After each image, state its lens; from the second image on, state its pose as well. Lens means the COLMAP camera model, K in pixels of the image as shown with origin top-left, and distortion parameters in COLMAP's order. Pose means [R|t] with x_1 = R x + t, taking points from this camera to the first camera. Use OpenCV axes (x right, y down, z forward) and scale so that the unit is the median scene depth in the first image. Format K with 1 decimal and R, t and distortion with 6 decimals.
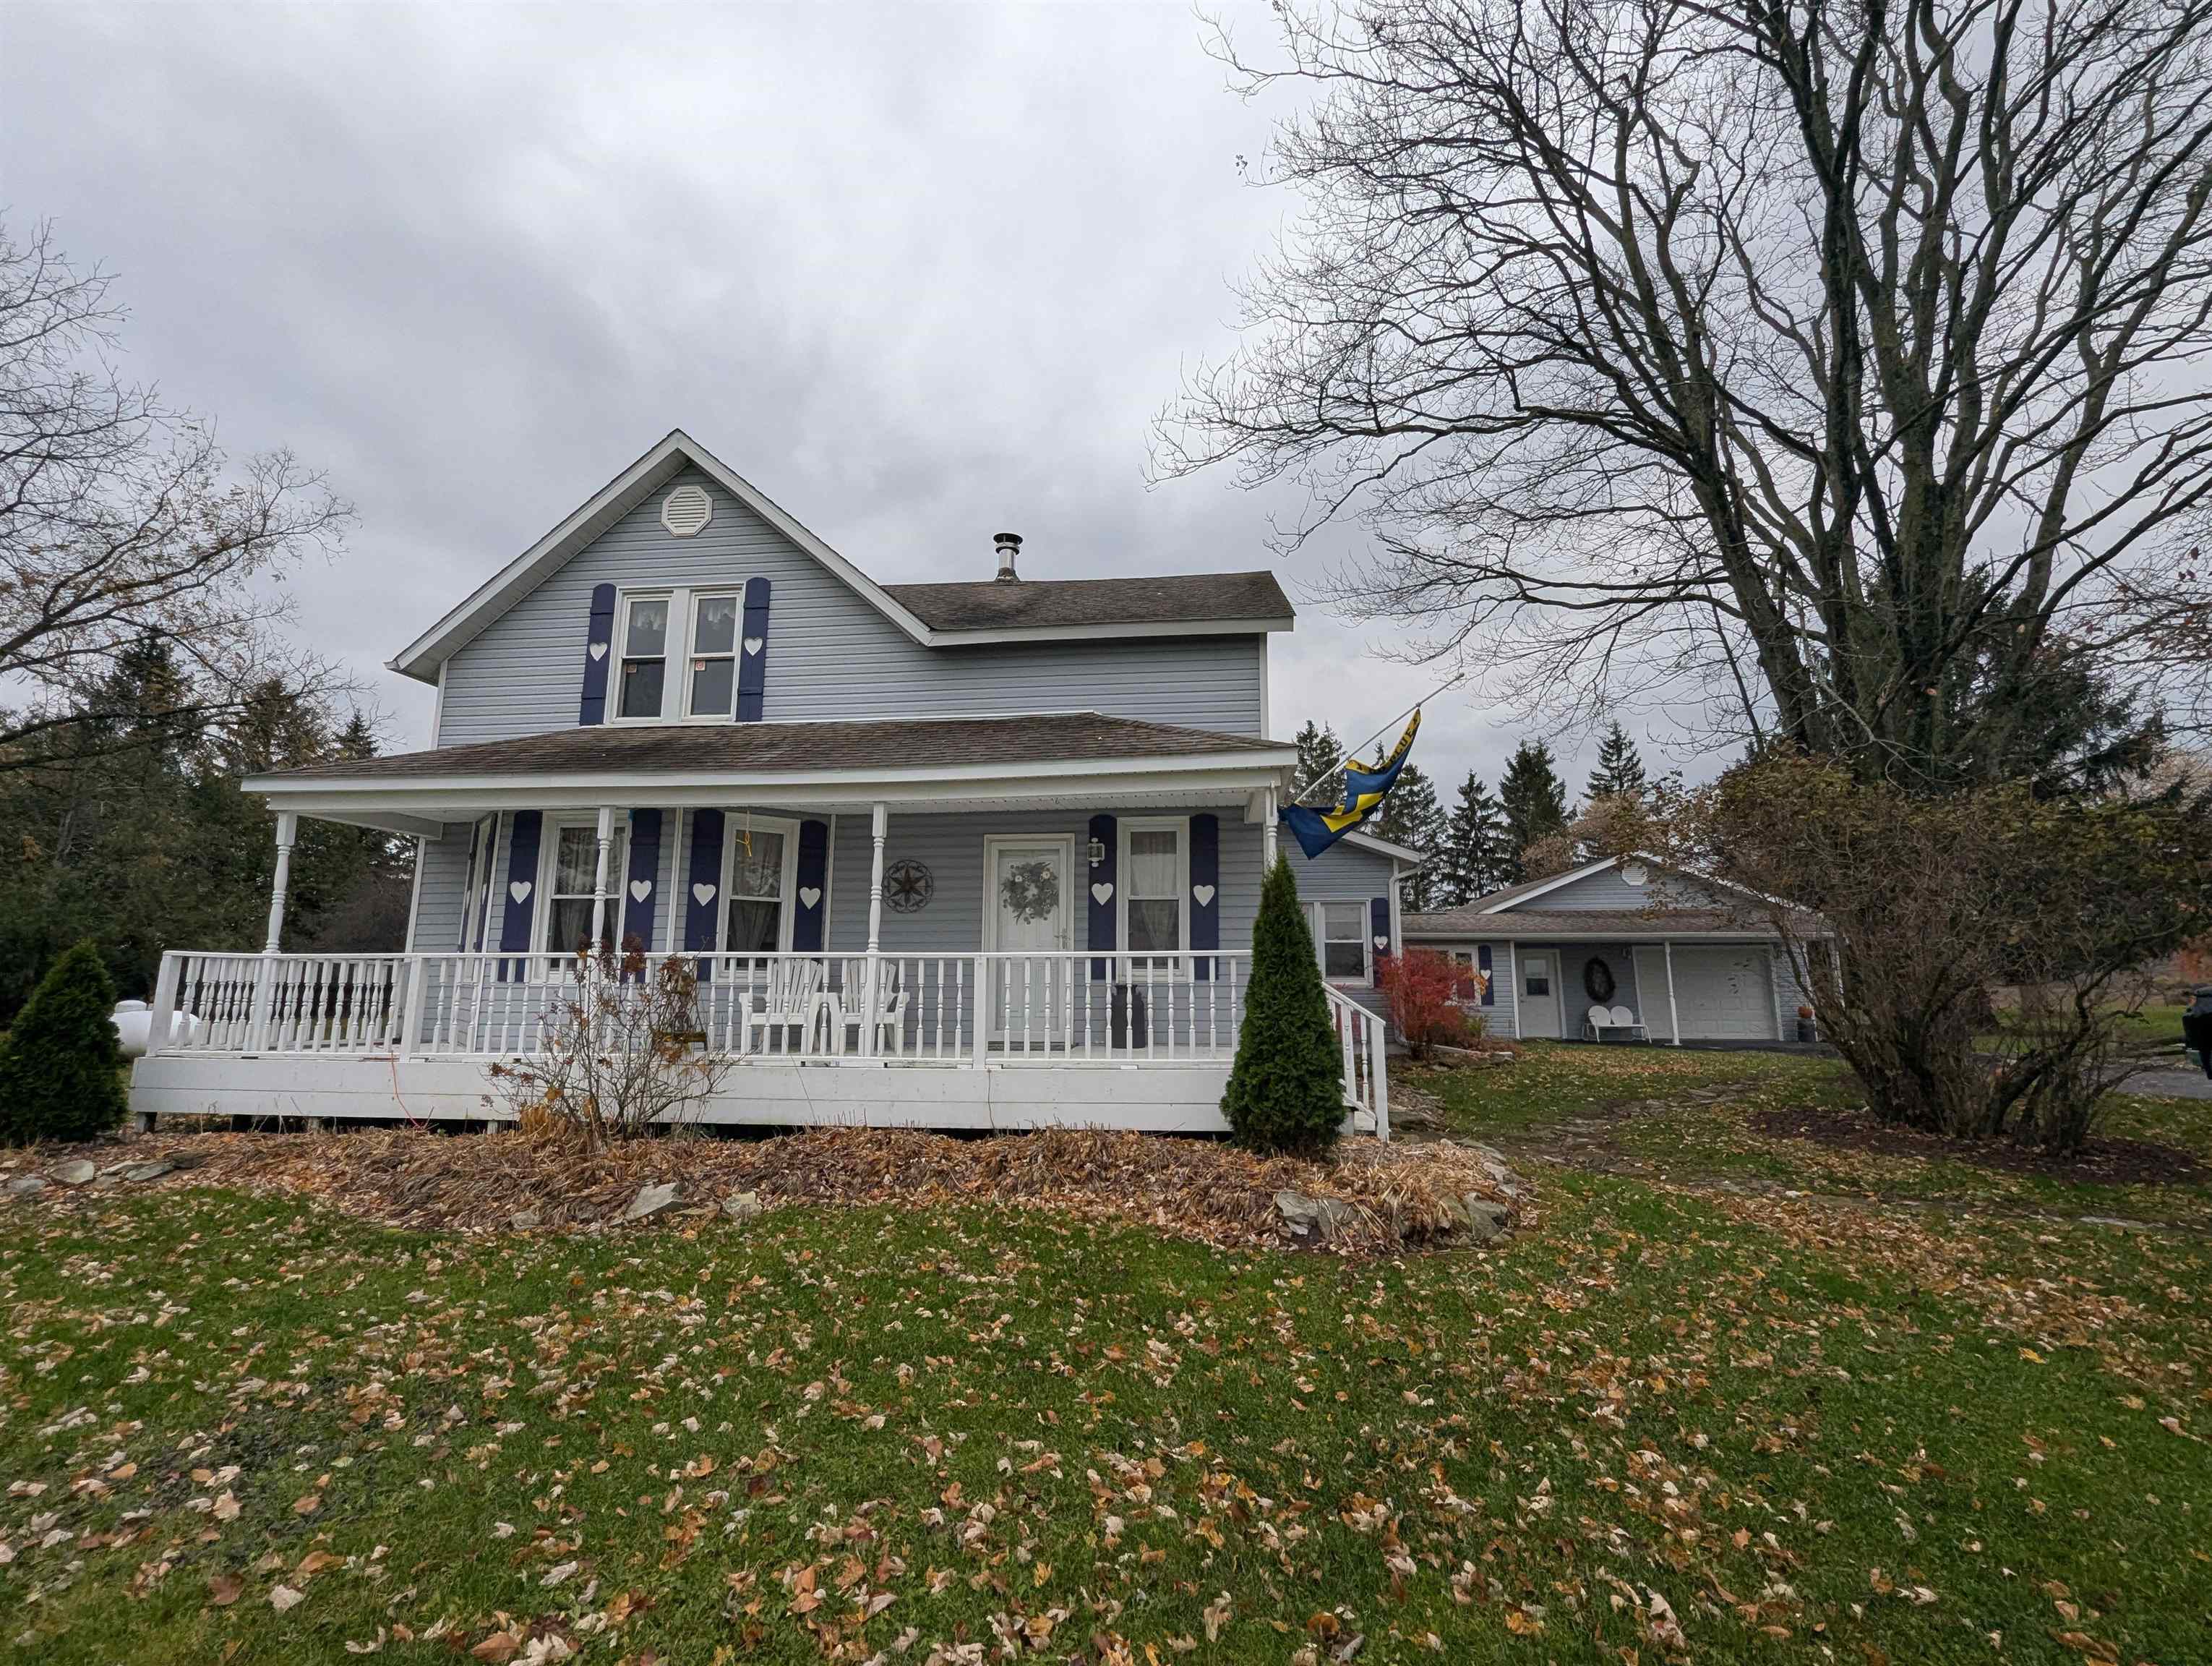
lens RADIAL K [[918.9, 0, 1102.0], [0, 918.9, 830.3], [0, 0, 1]] dist [-0.001025, -0.000117]
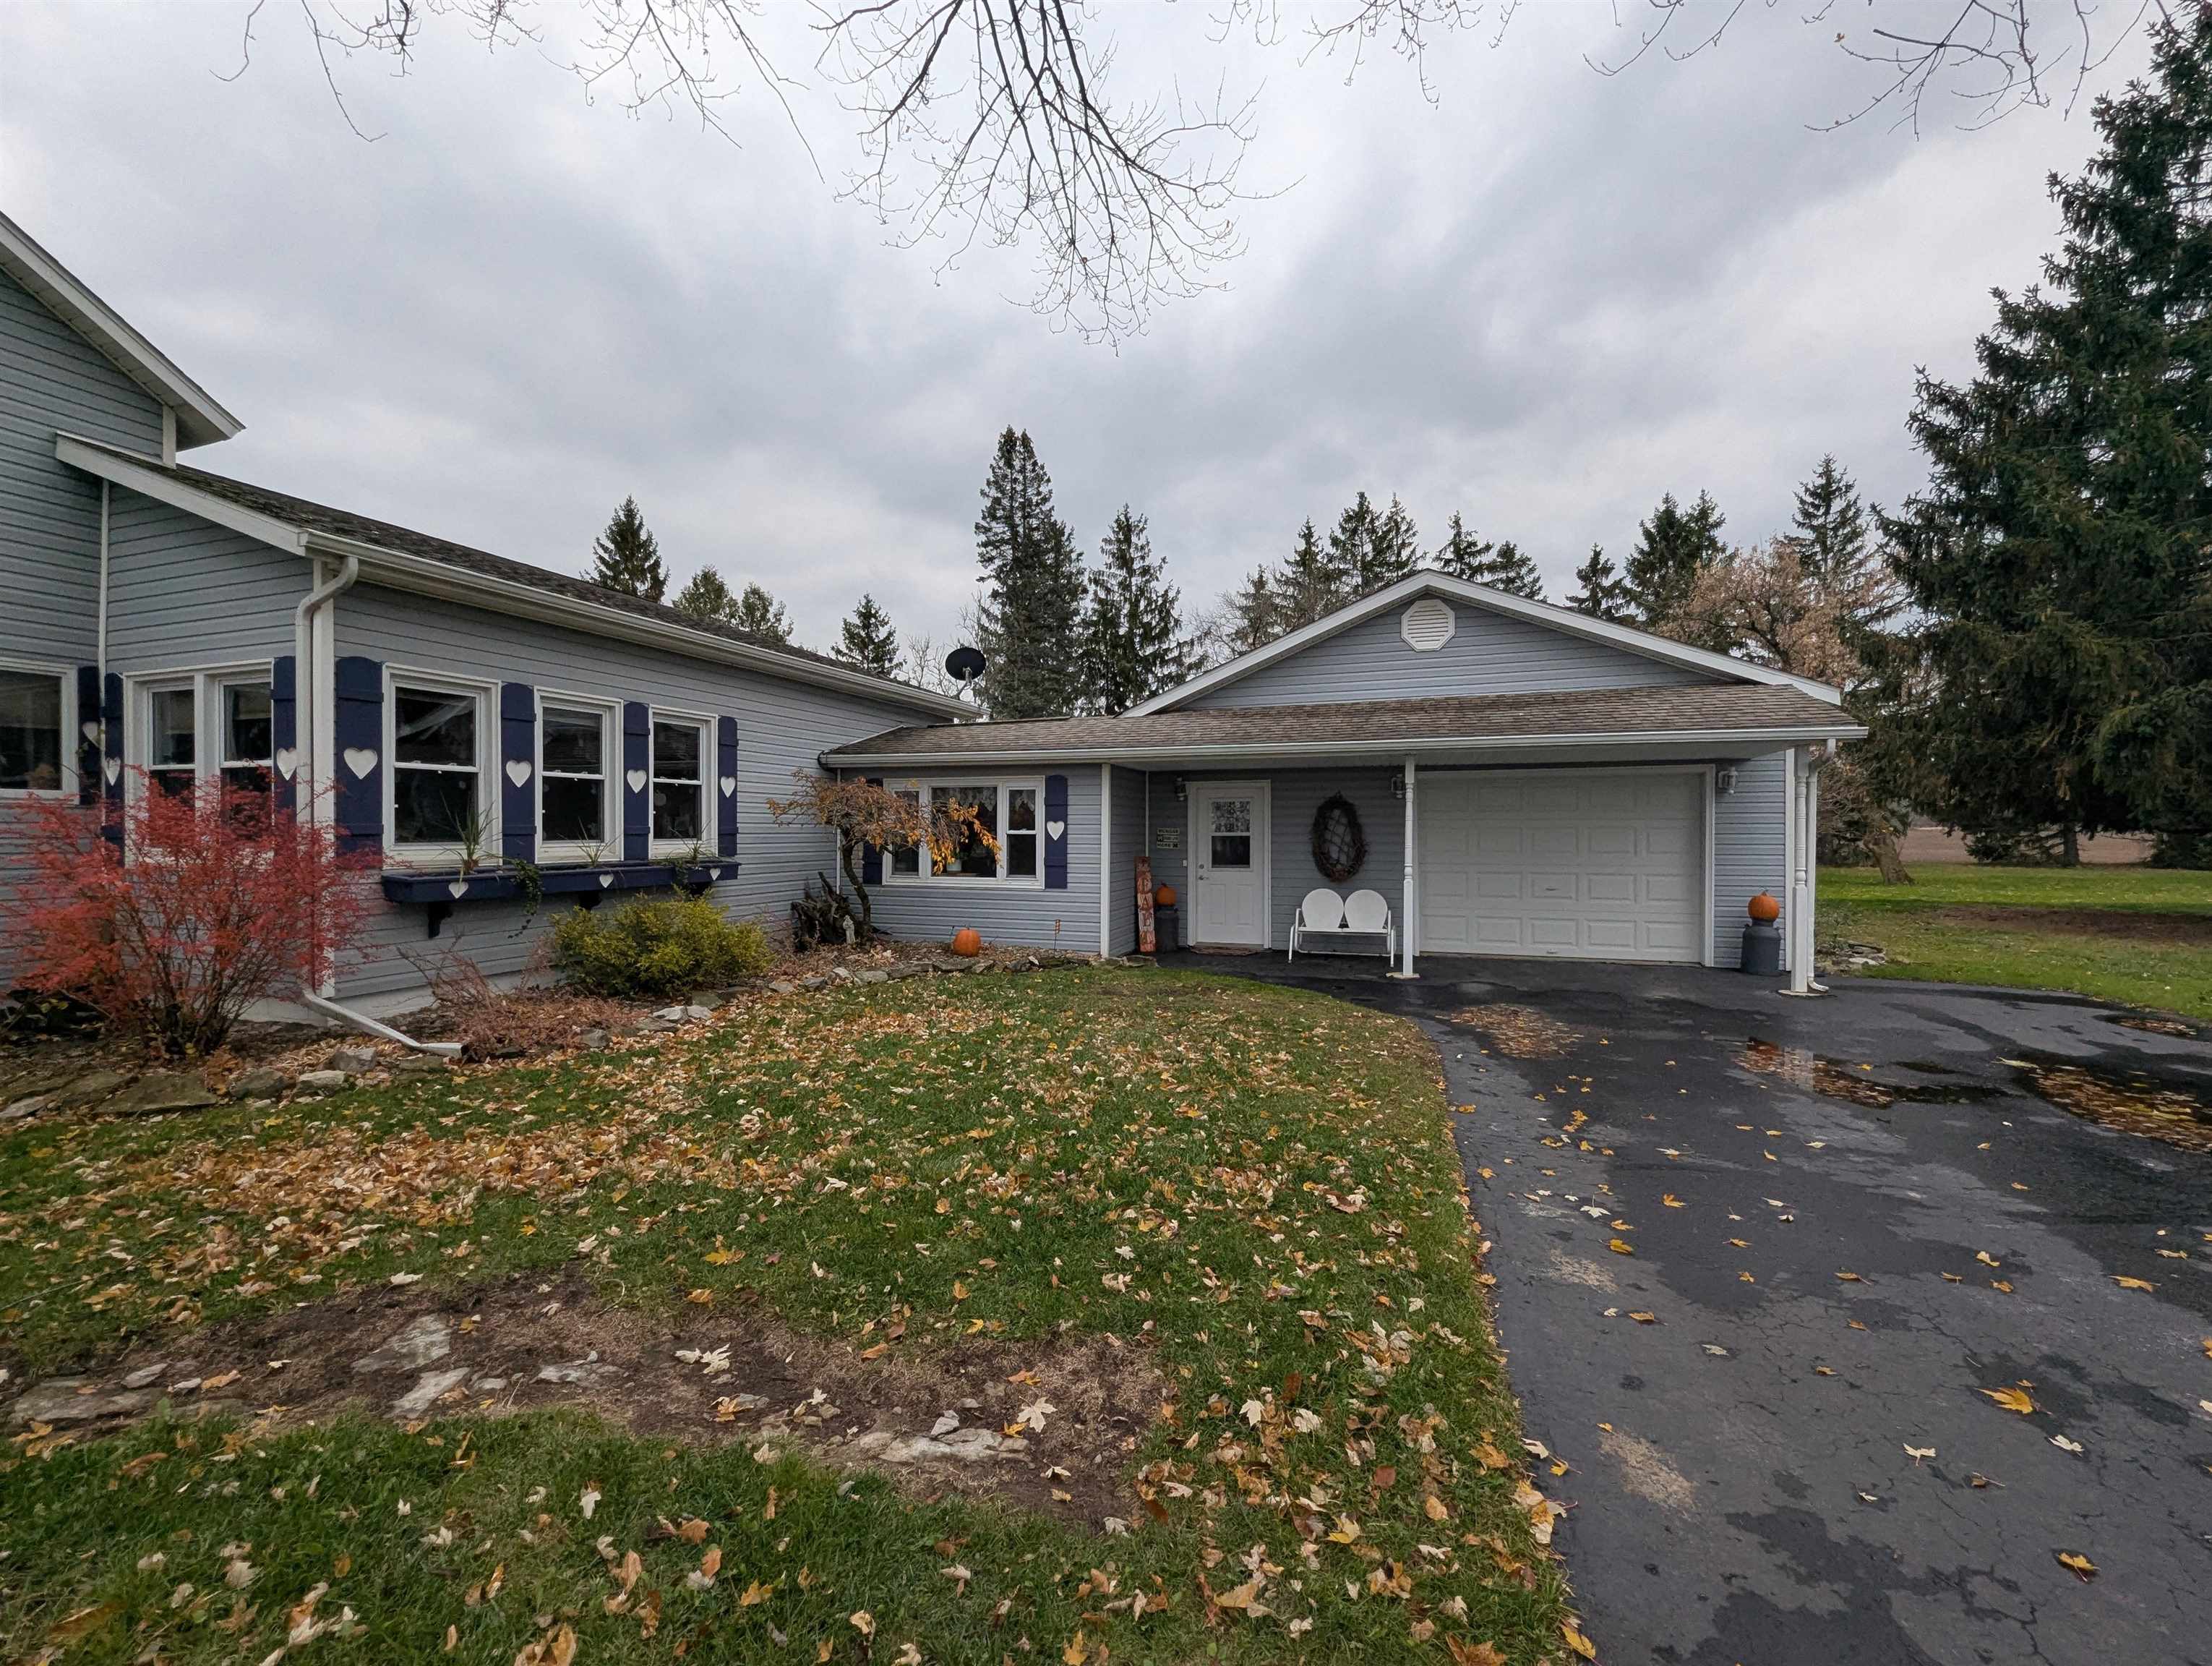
lens RADIAL K [[918.9, 0, 1102.0], [0, 918.9, 830.3], [0, 0, 1]] dist [-0.001025, -0.000117]
pose [[0.974783, -0.004687, -0.223105, 1.147021], [0.041778, 0.985935, 0.161821, 0.155880], [0.219209, -0.167061, 0.961269, 1.071181]]
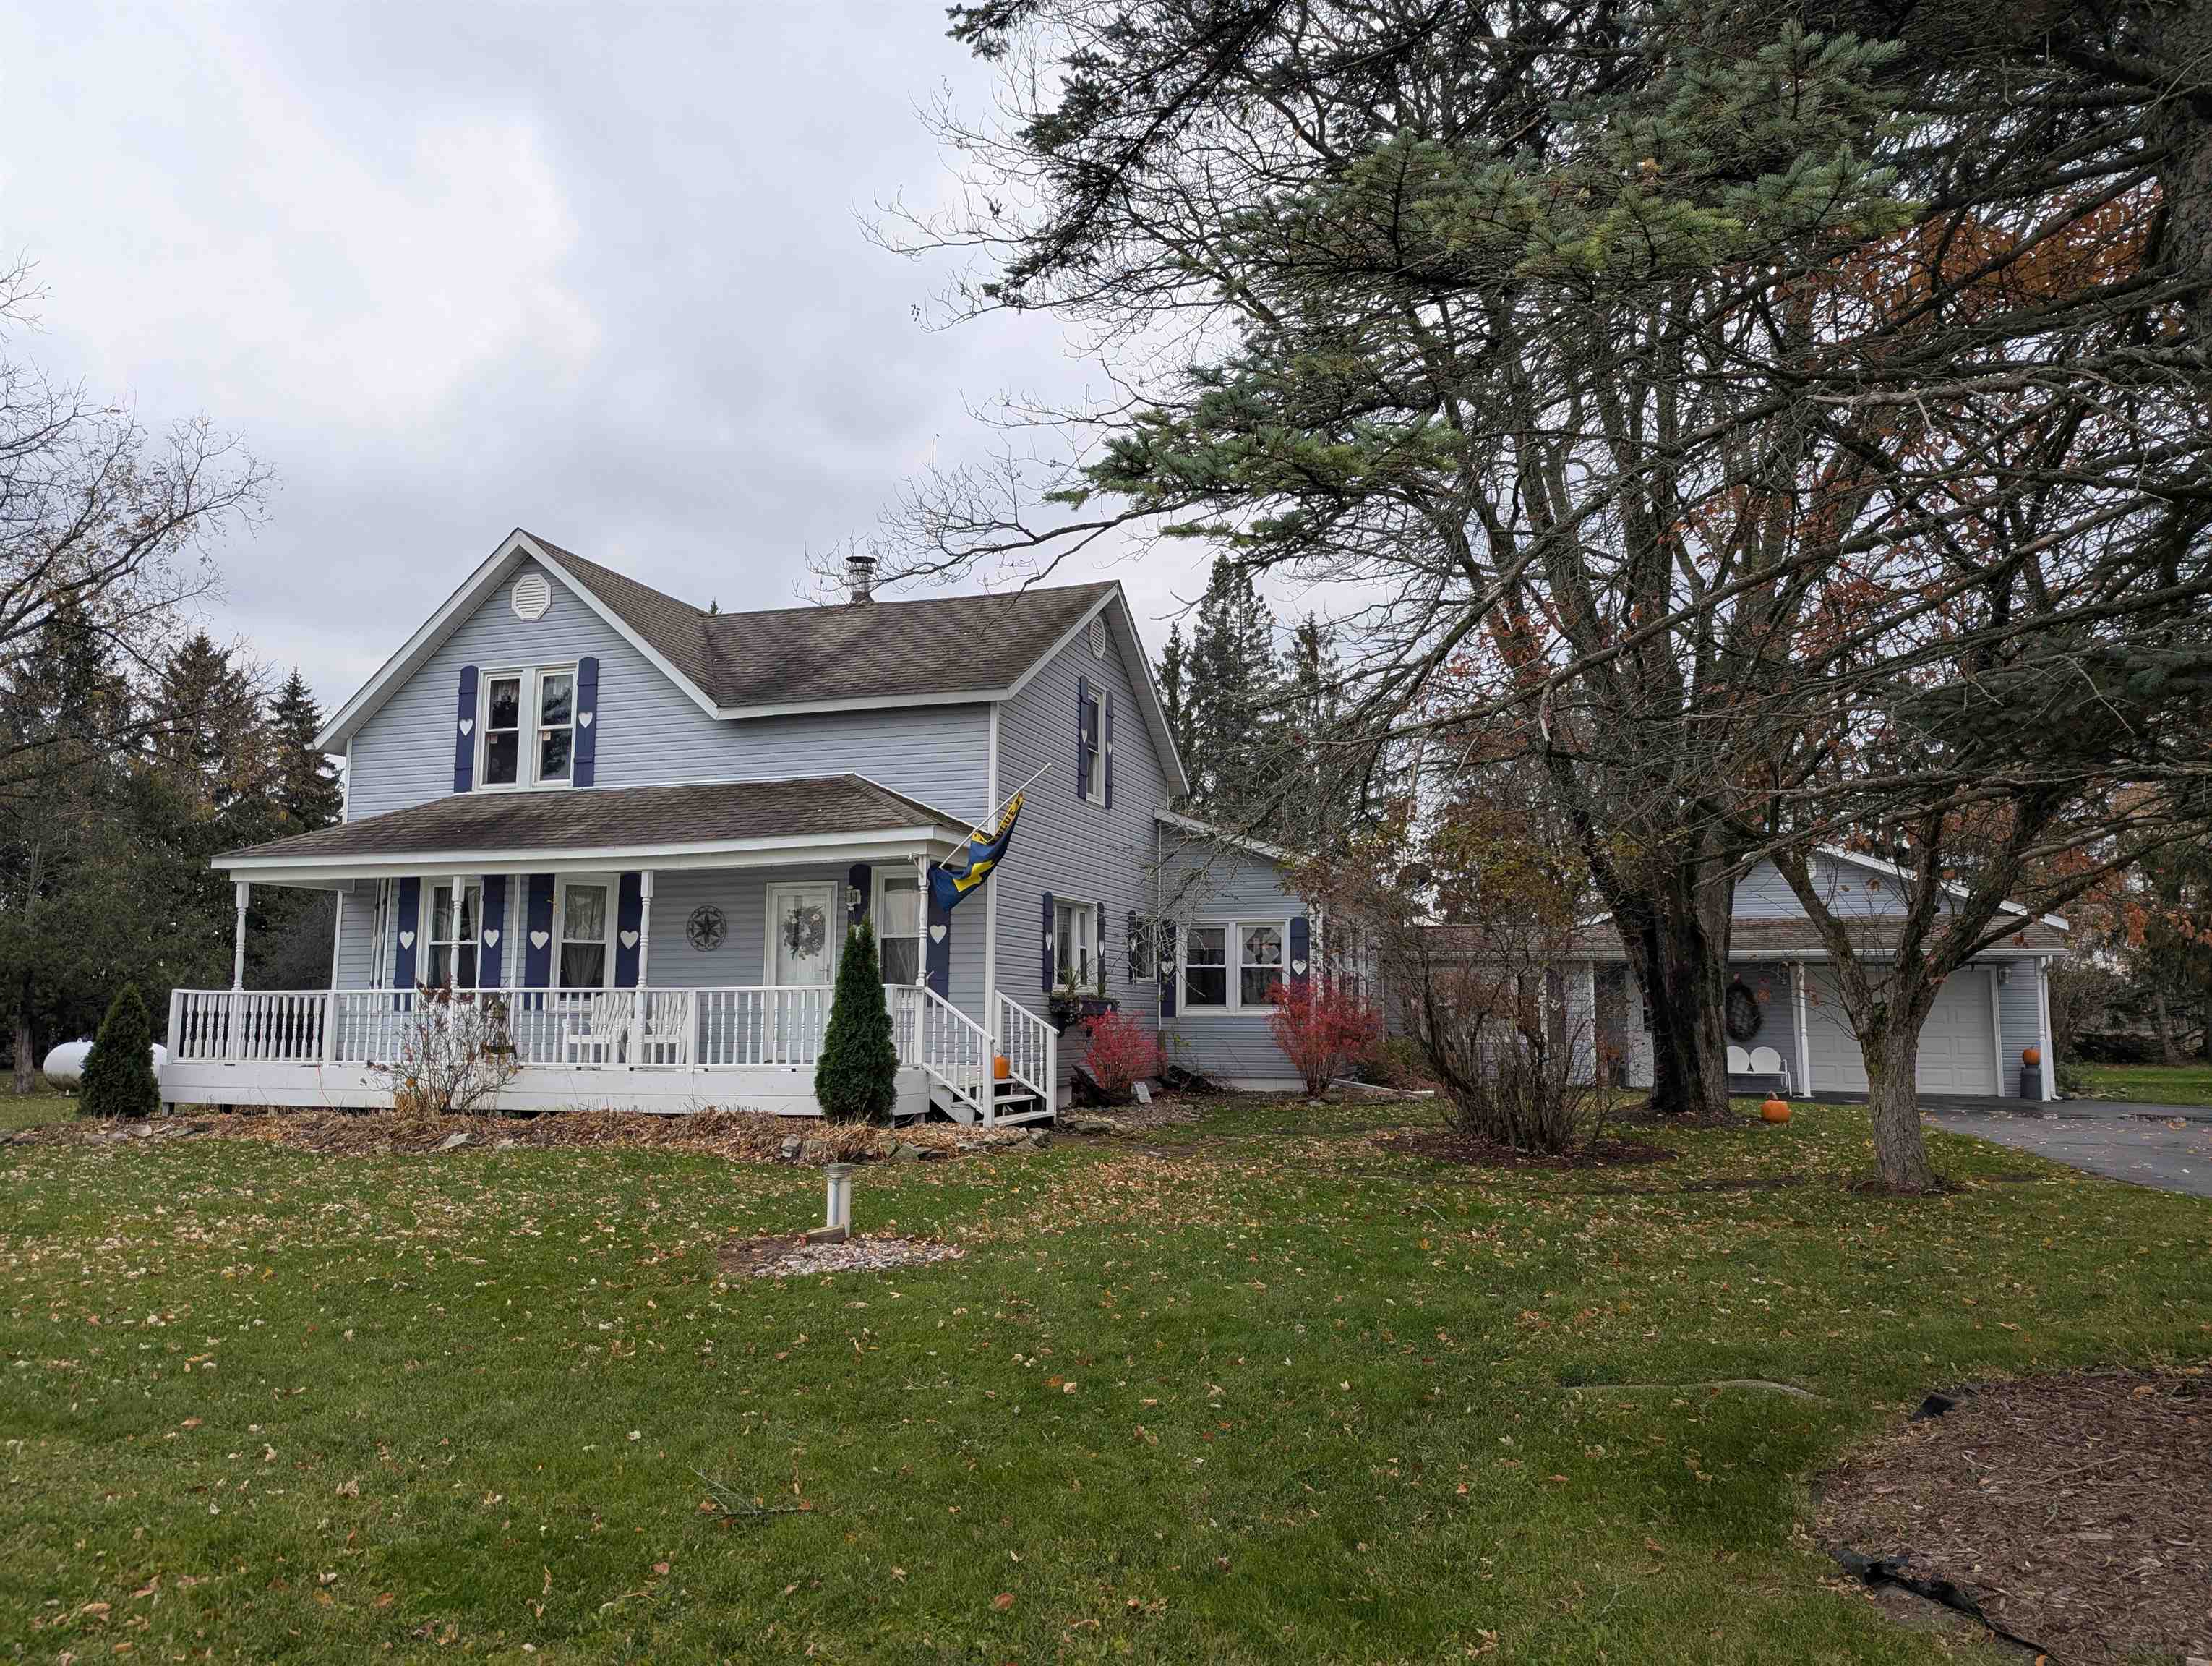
lens RADIAL K [[1545.2, 0, 1069.9], [0, 1545.2, 824.1], [0, 0, 1]] dist [0.074173, -0.075547]
pose [[0.973460, -0.026657, -0.227301, 0.659329], [0.035661, 0.998730, 0.035599, -0.119967], [0.226064, -0.042760, 0.973174, -0.773353]]
